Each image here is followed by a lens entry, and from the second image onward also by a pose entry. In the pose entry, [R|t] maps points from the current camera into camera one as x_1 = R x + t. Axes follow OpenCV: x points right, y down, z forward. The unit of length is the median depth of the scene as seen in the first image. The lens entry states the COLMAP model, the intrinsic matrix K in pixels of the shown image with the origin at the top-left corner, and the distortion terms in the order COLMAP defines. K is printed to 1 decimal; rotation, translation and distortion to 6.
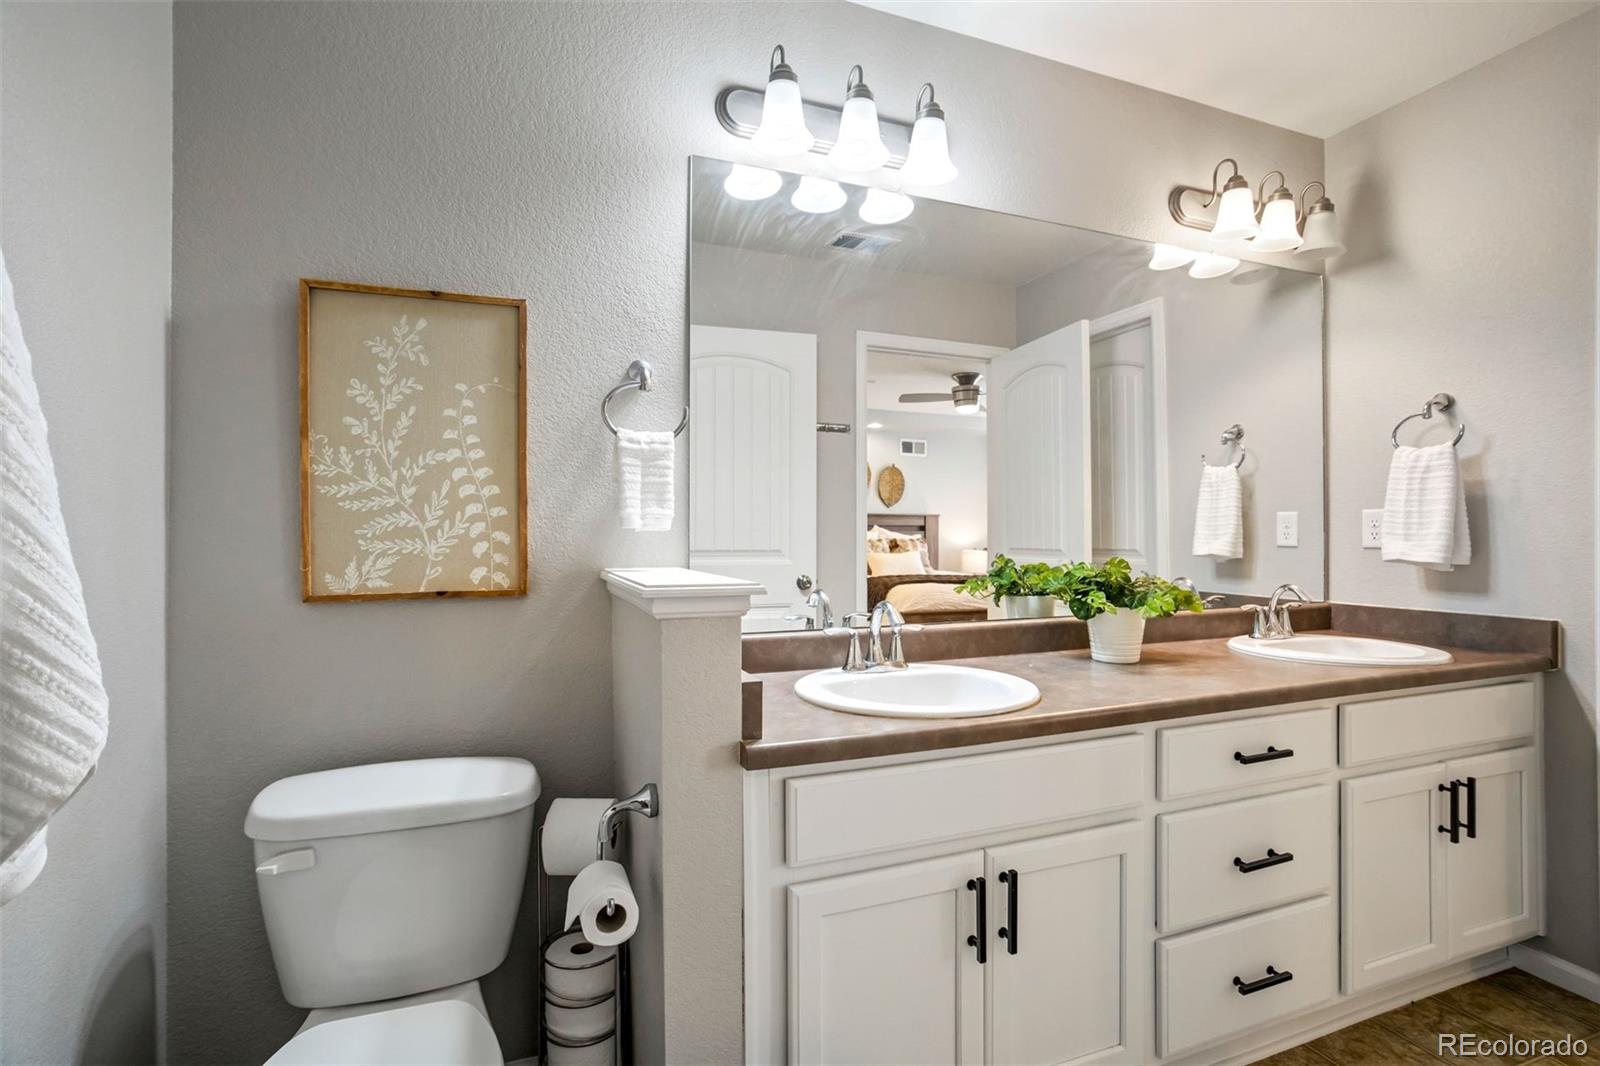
lens RADIAL K [[758.4, 0, 804.3], [0, 758.4, 531.2], [0, 0, 1]] dist [-0.034420, 0.017754]
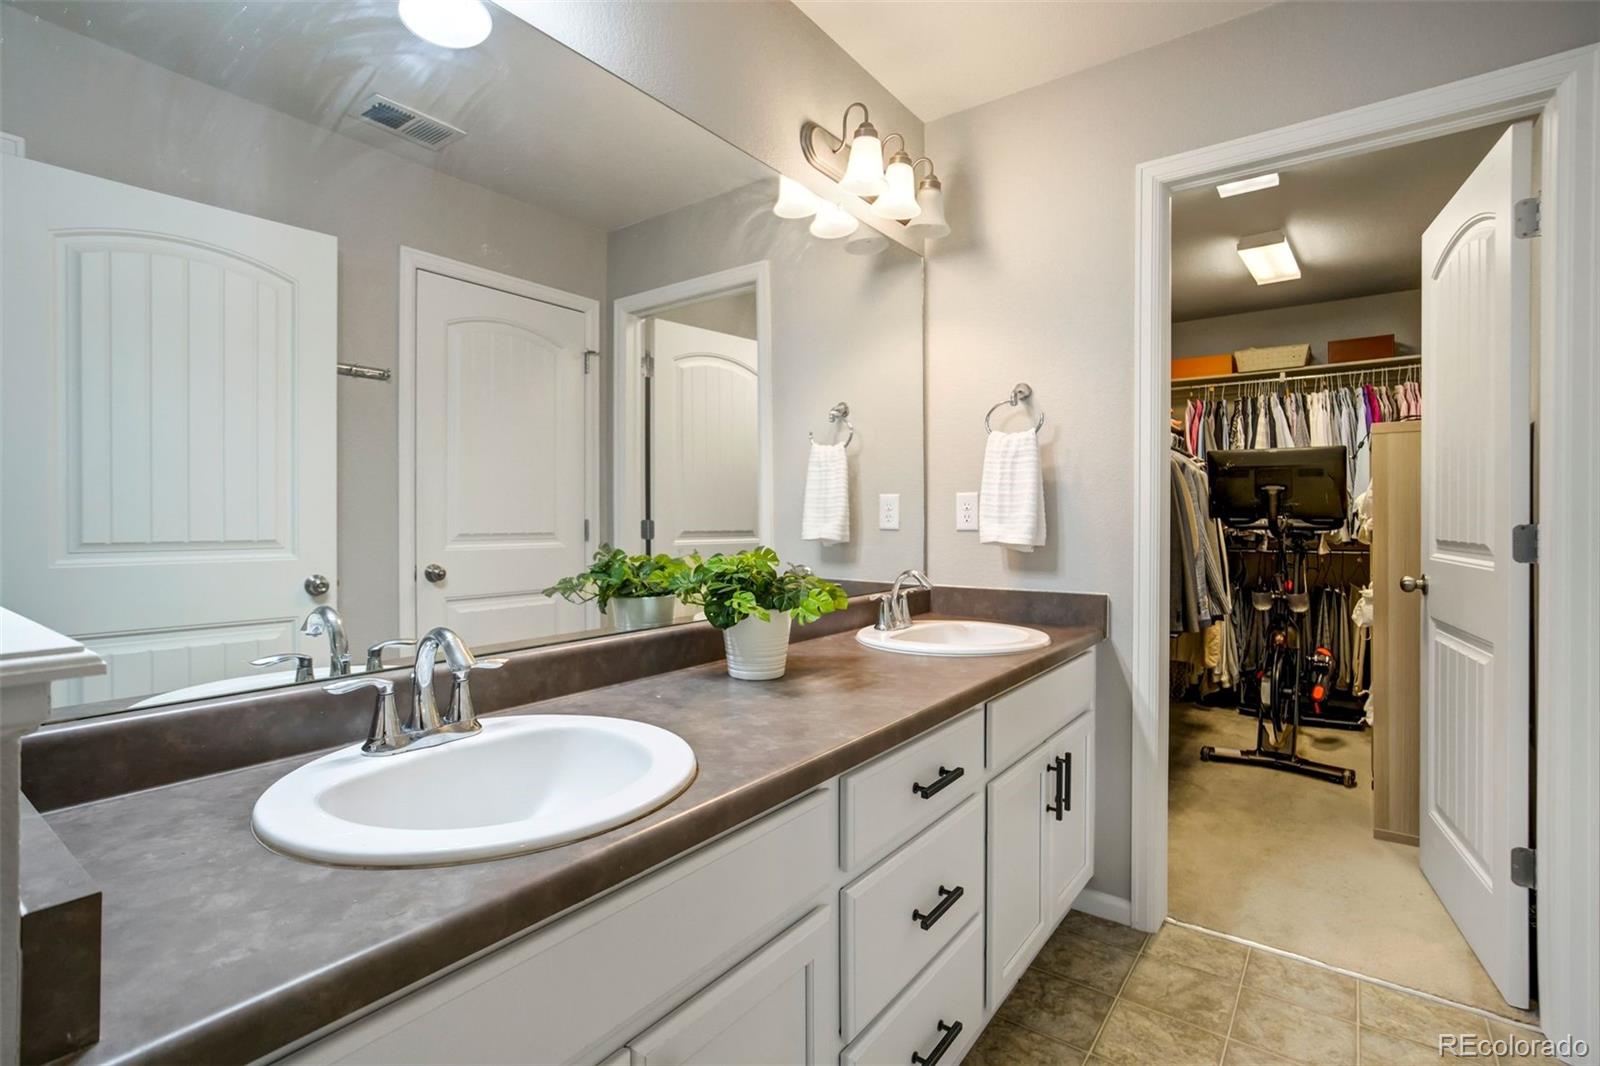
lens RADIAL K [[746.8, 0, 790.7], [0, 746.8, 519.7], [0, 0, 1]] dist [-0.048969, 0.028551]
pose [[0.853189, -0.002434, 0.521596, 0.029470], [-0.001468, 0.999974, 0.007067, 0.001230], [-0.521600, -0.006795, 0.853163, 0.279195]]
